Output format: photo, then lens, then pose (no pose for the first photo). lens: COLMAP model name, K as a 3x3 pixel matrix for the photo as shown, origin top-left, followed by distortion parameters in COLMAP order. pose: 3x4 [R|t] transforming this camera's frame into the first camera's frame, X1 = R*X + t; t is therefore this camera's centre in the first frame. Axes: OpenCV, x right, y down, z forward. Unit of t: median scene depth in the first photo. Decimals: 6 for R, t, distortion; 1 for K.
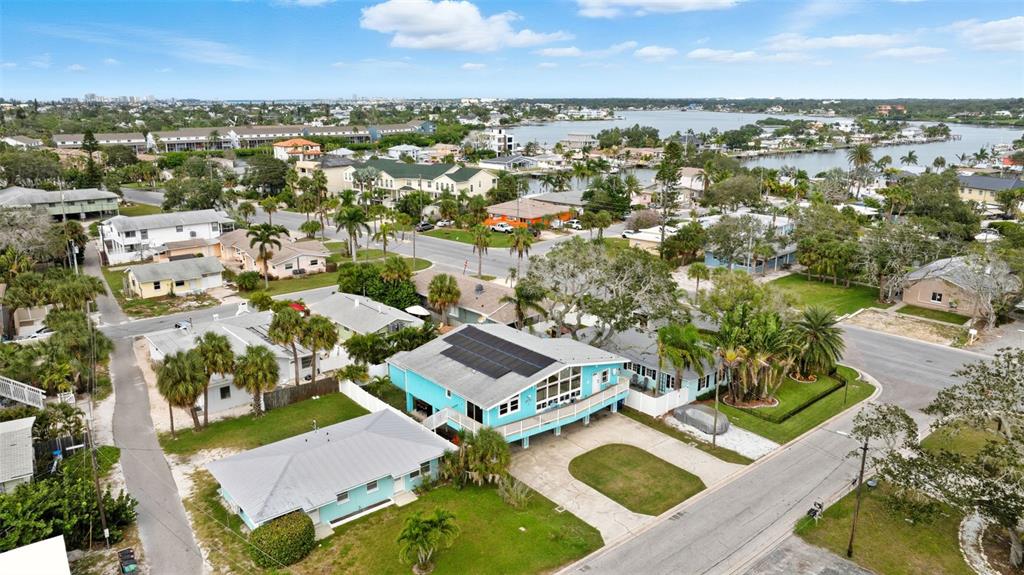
lens RADIAL K [[717.0, 0, 512.0], [0, 717.0, 287.5], [0, 0, 1]] dist [-0.024008, 0.004581]
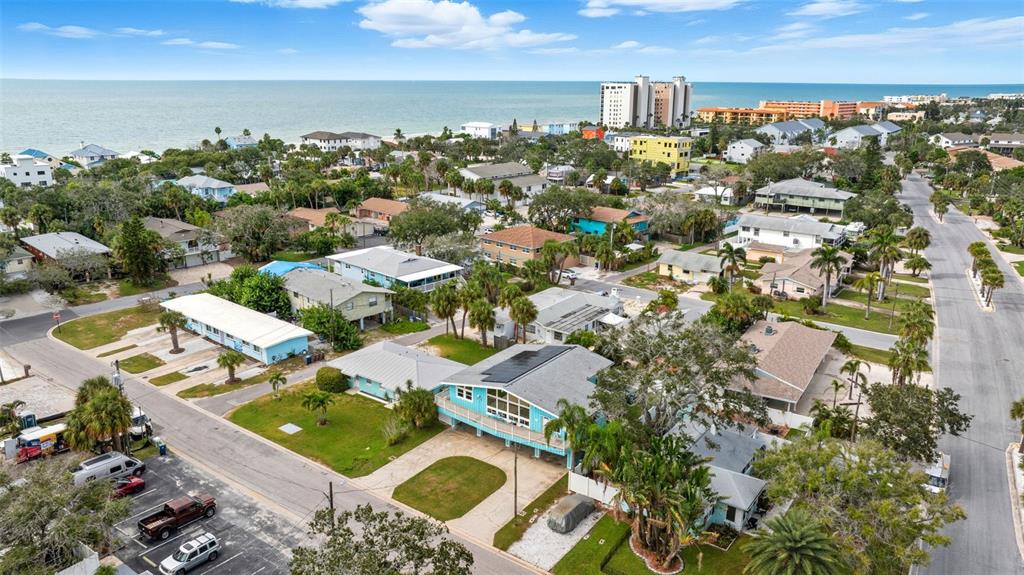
lens RADIAL K [[717.0, 0, 512.0], [0, 717.0, 287.5], [0, 0, 1]] dist [-0.024008, 0.004581]
pose [[0.240414, 0.271032, -0.932064, 1.114380], [-0.250344, 0.945055, 0.210236, -0.293671], [0.937832, 0.182793, 0.295056, 0.633281]]
